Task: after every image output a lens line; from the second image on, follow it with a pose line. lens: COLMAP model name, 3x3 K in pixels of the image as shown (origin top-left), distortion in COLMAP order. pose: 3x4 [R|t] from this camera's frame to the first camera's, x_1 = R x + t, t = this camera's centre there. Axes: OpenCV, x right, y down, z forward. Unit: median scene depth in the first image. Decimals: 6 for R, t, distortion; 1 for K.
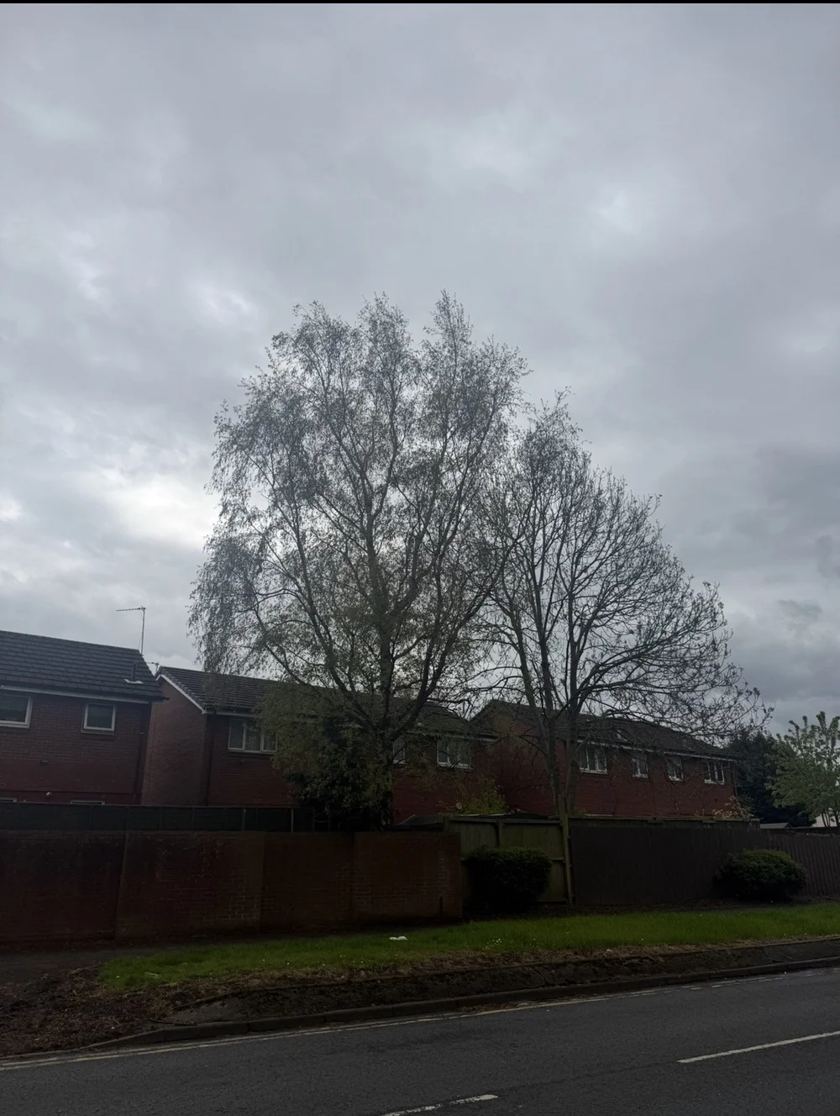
lens RADIAL K [[820.9, 0, 420.0], [0, 820.9, 558.0], [0, 0, 1]] dist [0.076300, -0.152985]
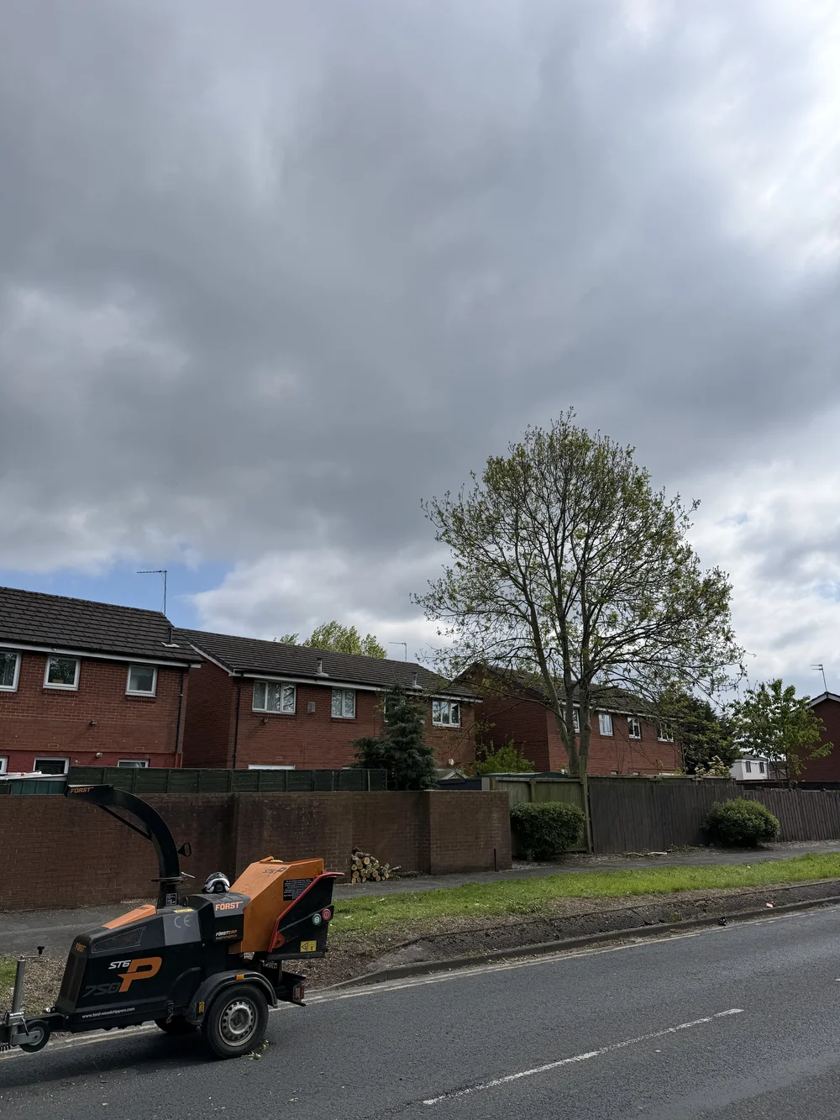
lens RADIAL K [[823.9, 0, 420.0], [0, 823.9, 560.0], [0, 0, 1]] dist [0.076300, -0.152985]
pose [[0.991533, 0.032035, 0.125839, -0.194202], [-0.039915, 0.997363, 0.060605, -0.034868], [-0.123566, -0.065115, 0.990198, -0.056880]]
